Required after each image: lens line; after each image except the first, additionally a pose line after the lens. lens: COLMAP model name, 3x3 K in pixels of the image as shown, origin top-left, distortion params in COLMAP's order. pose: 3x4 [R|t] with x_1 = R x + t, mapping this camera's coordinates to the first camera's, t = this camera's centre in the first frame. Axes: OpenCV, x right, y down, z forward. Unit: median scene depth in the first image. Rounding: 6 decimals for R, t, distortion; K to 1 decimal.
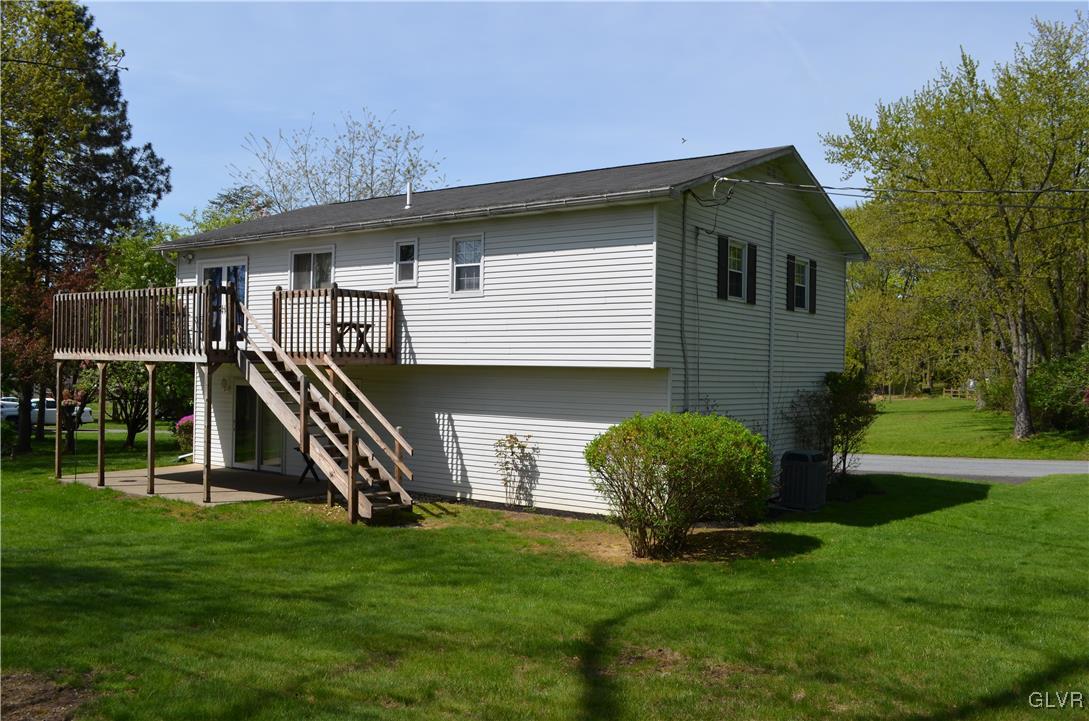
lens RADIAL K [[948.6, 0, 545.8], [0, 948.6, 363.3], [0, 0, 1]] dist [-0.012086, -0.005072]
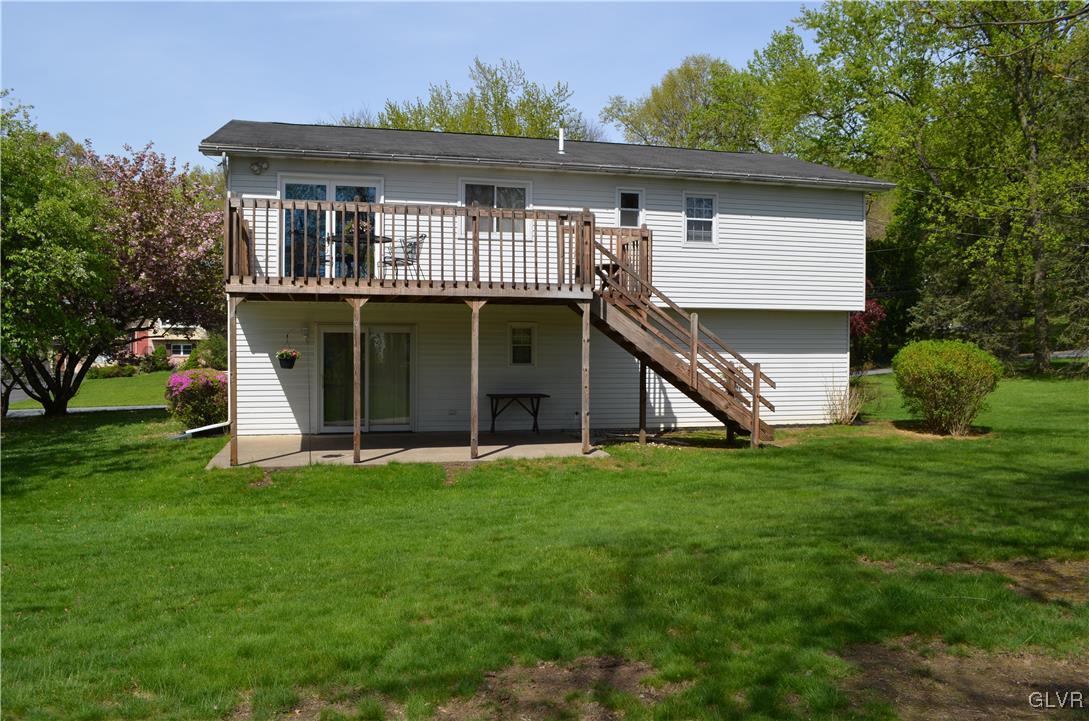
lens RADIAL K [[849.6, 0, 544.5], [0, 849.6, 360.5], [0, 0, 1]] dist [-0.081872, -0.003661]
pose [[0.630880, -0.037685, 0.774964, -0.952405], [0.000386, 0.998835, 0.048257, 0.015082], [-0.775880, -0.030145, 0.630160, 0.488015]]
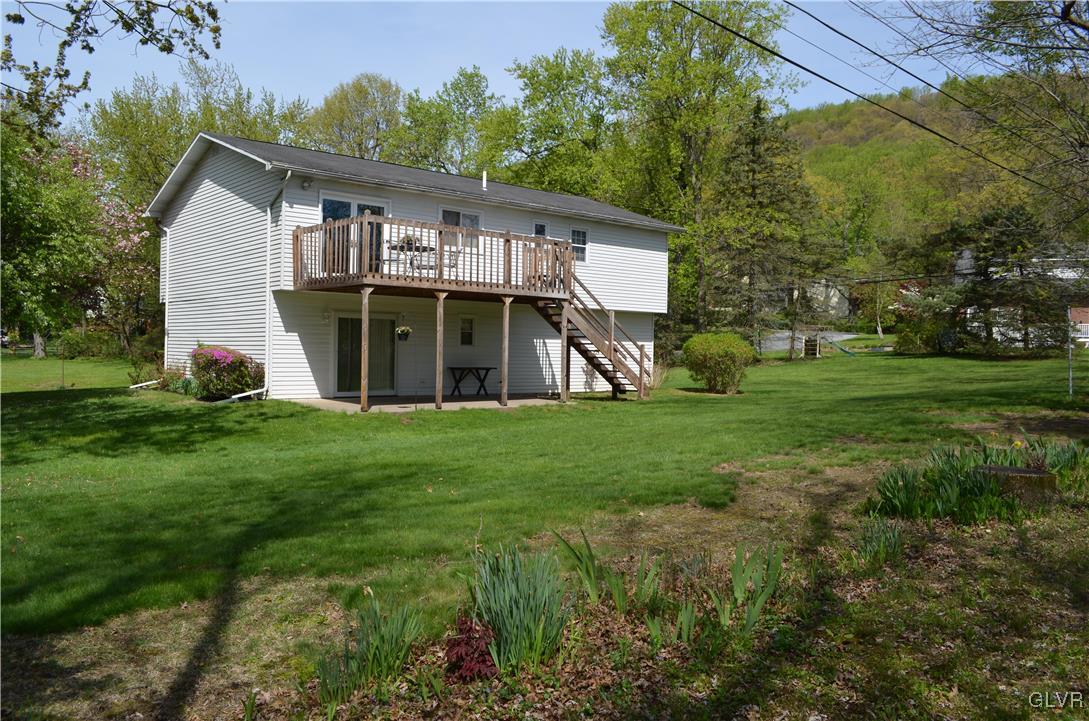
lens RADIAL K [[849.6, 0, 544.5], [0, 849.6, 360.5], [0, 0, 1]] dist [-0.081872, -0.003661]
pose [[0.210163, -0.031398, 0.977162, -1.457587], [-0.022805, 0.999055, 0.037007, 0.037931], [-0.977400, -0.030062, 0.209249, 0.725896]]
